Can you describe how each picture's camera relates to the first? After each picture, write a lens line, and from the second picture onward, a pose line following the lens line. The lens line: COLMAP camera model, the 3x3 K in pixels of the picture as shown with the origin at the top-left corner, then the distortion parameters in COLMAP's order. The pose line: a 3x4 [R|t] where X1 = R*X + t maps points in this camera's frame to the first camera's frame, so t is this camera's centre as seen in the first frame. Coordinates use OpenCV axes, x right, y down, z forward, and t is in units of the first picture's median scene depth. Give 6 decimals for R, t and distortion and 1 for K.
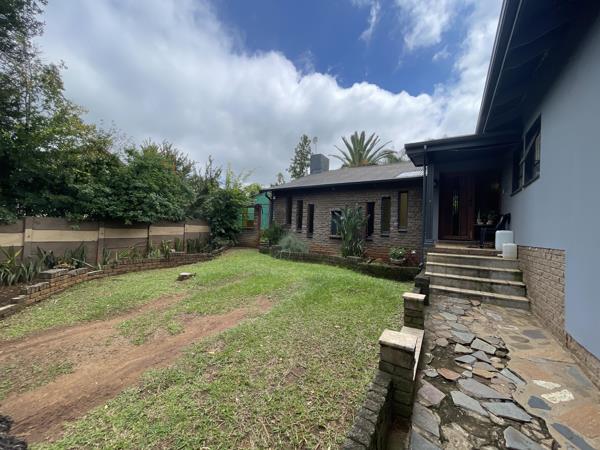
lens RADIAL K [[245.2, 0, 300.0], [0, 245.2, 225.0], [0, 0, 1]] dist [-0.002638, 0.004382]
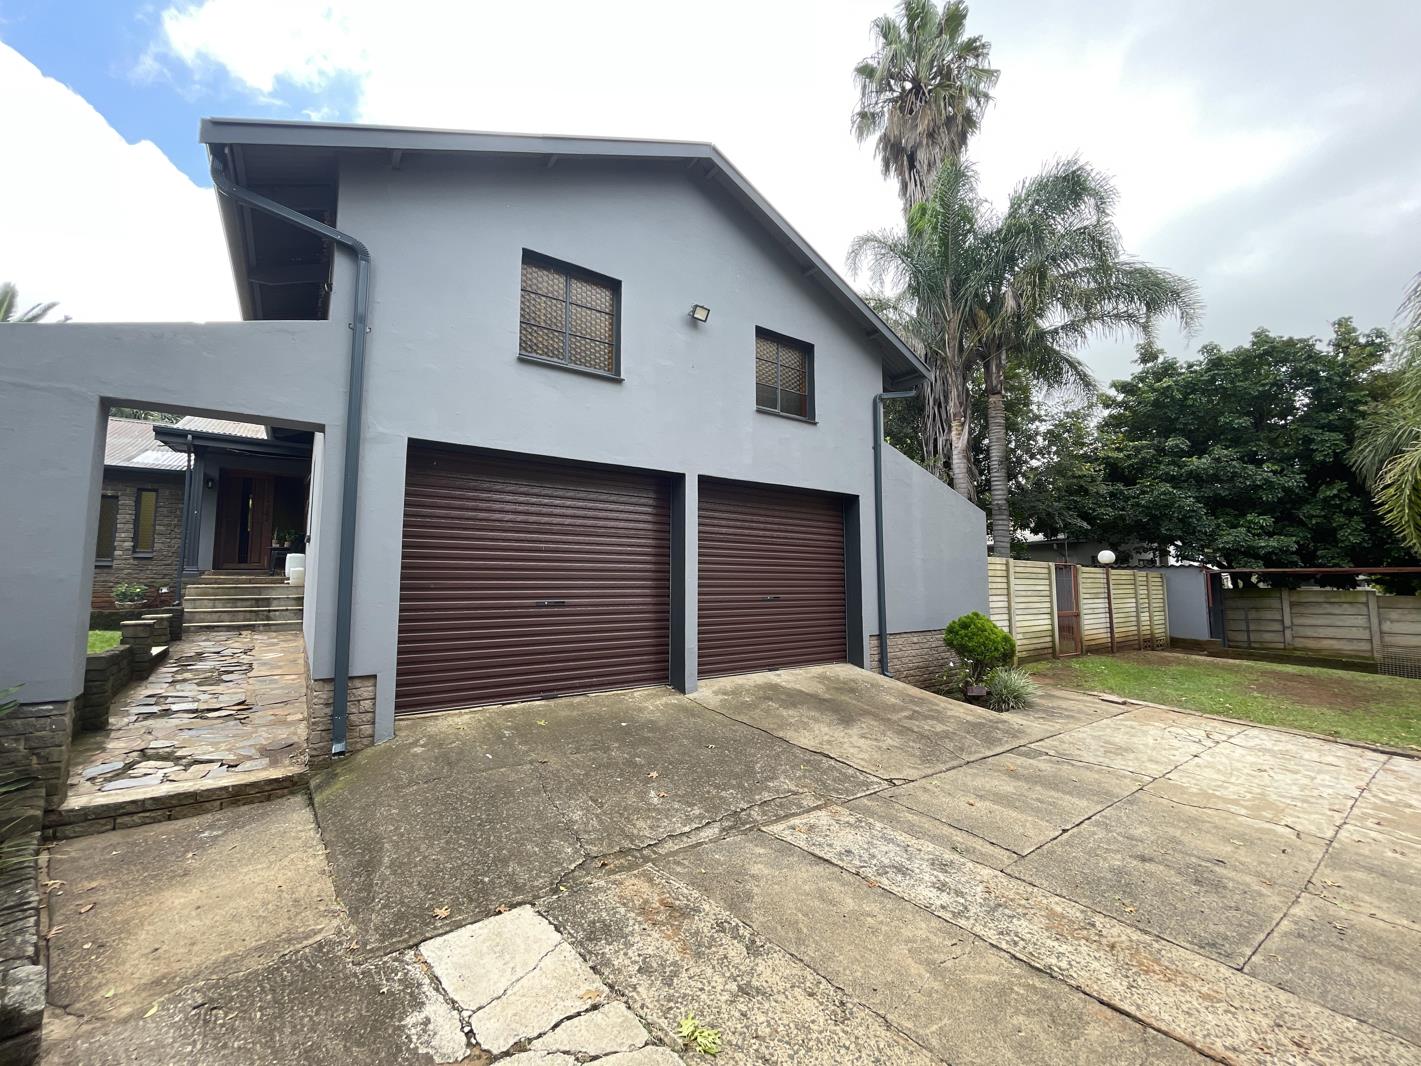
lens RADIAL K [[580.7, 0, 710.5], [0, 580.7, 533.0], [0, 0, 1]] dist [-0.002638, 0.004382]
pose [[0.384472, 0.036290, 0.922423, -0.437461], [-0.005332, 0.999298, -0.037092, 0.014535], [-0.923121, 0.009343, 0.384395, -0.999719]]
